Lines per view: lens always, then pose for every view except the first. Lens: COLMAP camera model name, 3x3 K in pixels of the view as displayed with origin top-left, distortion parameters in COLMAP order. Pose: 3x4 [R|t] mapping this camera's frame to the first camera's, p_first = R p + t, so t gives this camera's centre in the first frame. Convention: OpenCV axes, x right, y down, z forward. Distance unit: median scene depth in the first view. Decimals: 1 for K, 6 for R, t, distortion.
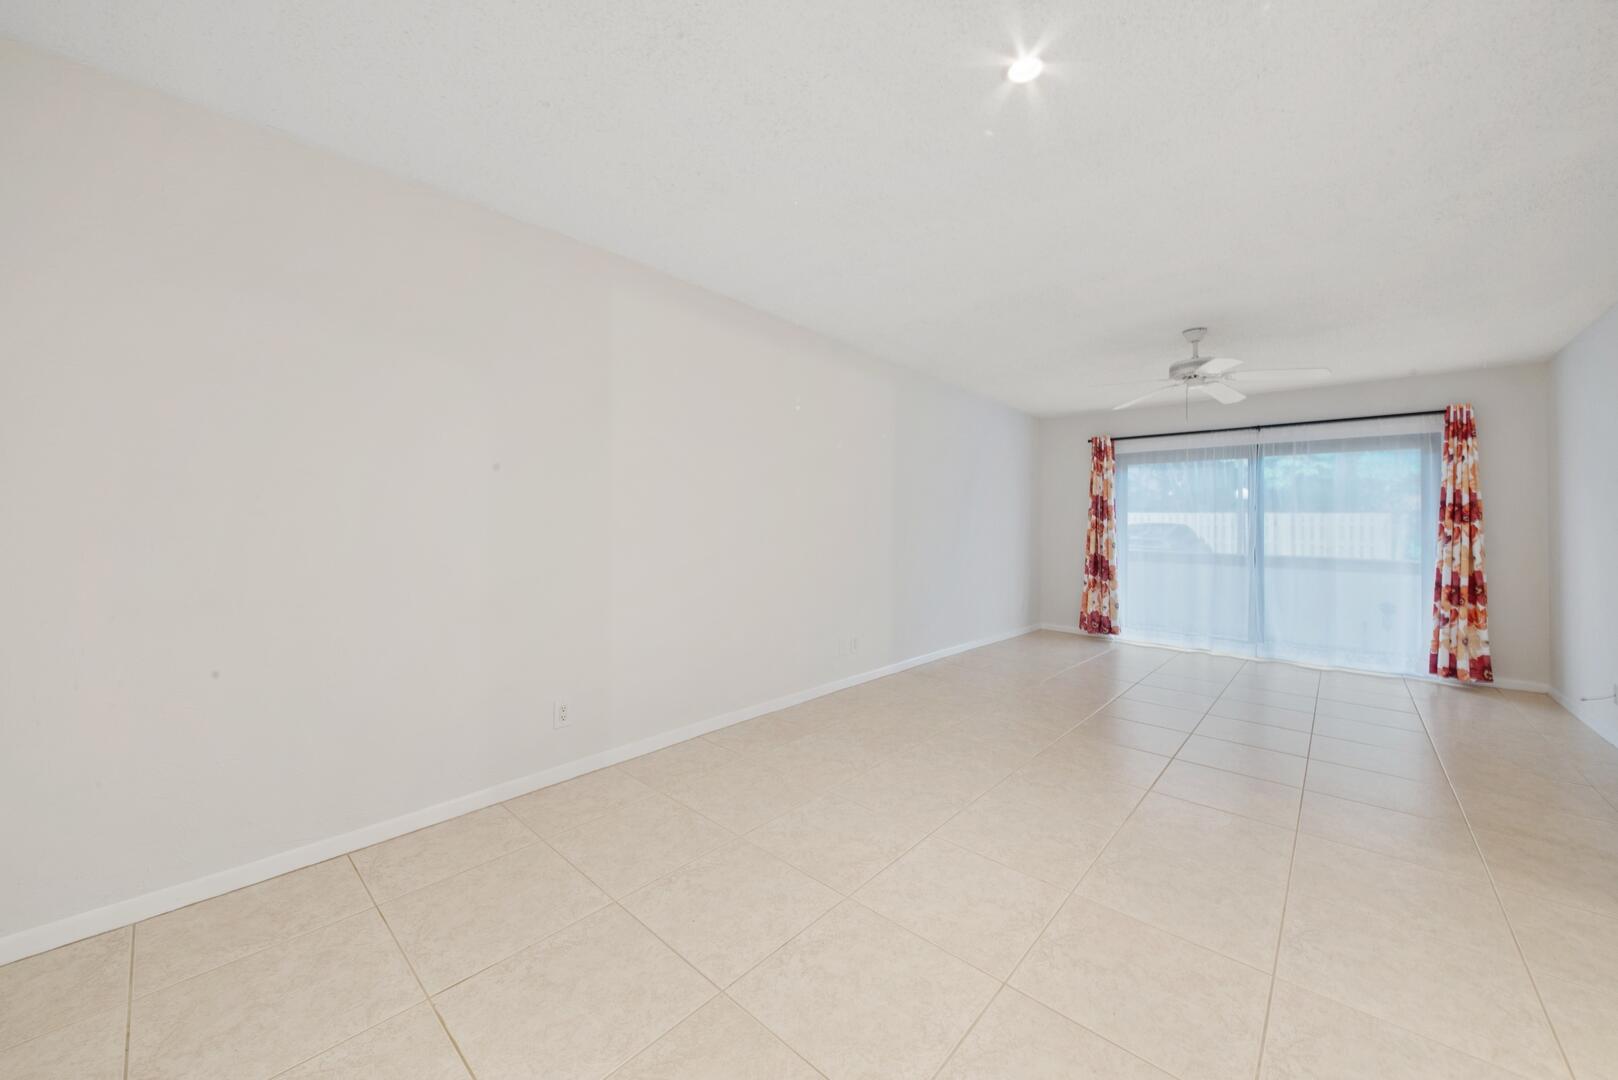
lens RADIAL K [[586.6, 0, 798.9], [0, 586.6, 521.9], [0, 0, 1]] dist [0.000948, 0.000032]
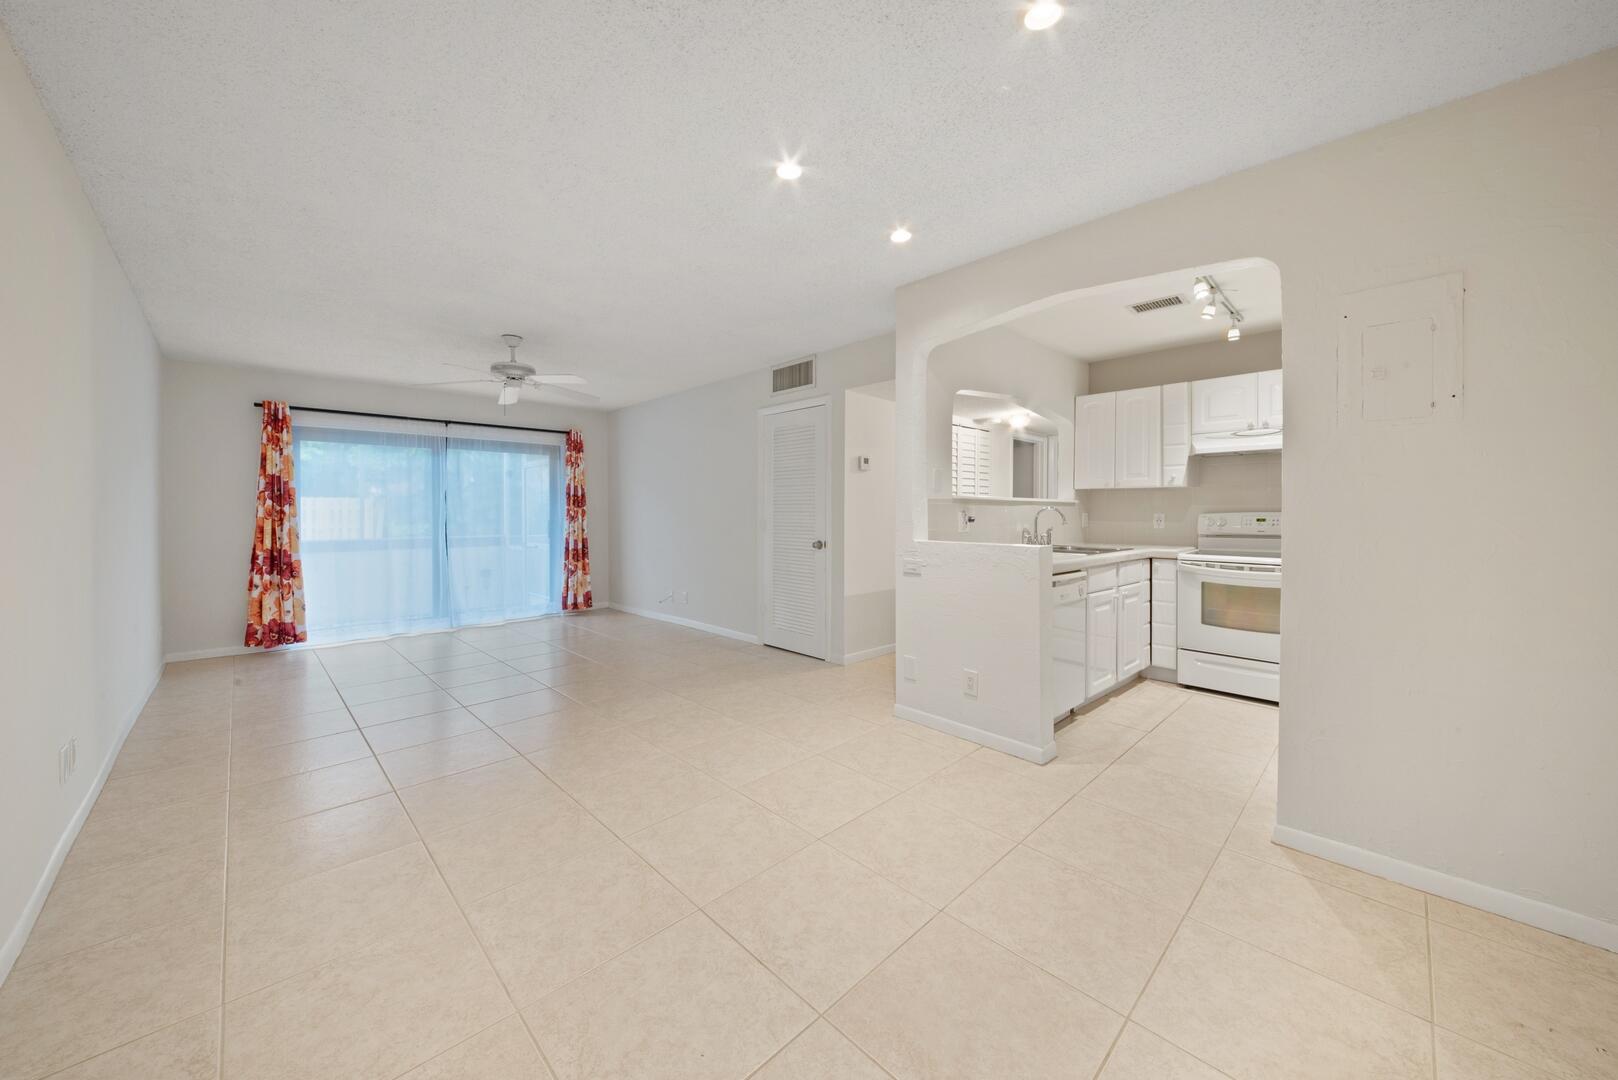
lens RADIAL K [[574.3, 0, 805.7], [0, 574.3, 516.3], [0, 0, 1]] dist [0.039405, -0.027037]
pose [[0.056805, -0.019590, 0.998193, -0.263145], [0.002120, 0.999808, 0.019501, -0.002657], [-0.998383, 0.001008, 0.056836, 0.246063]]
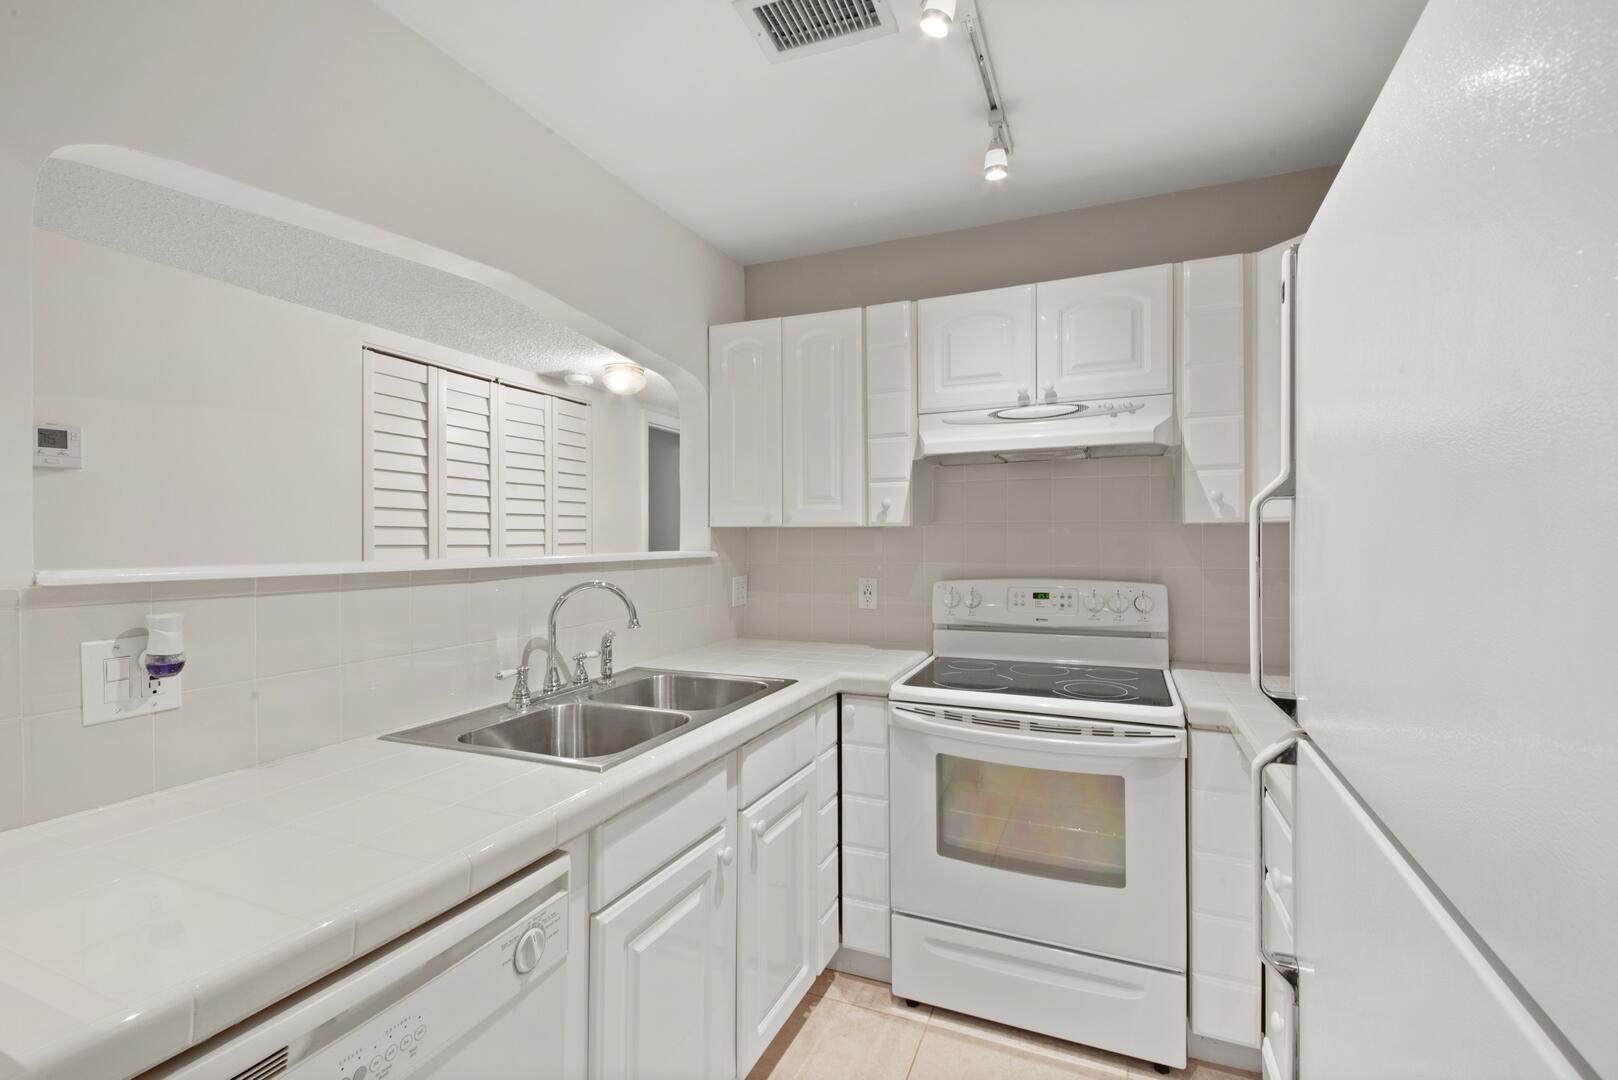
lens RADIAL K [[712.6, 0, 809.0], [0, 712.6, 540.0], [0, 0, 1]] dist [0.055214, -0.046735]
pose [[-0.335315, -0.013639, 0.942007, 0.118999], [0.002733, 0.999877, 0.015450, -0.023075], [-0.942102, 0.007755, -0.335236, 0.006380]]
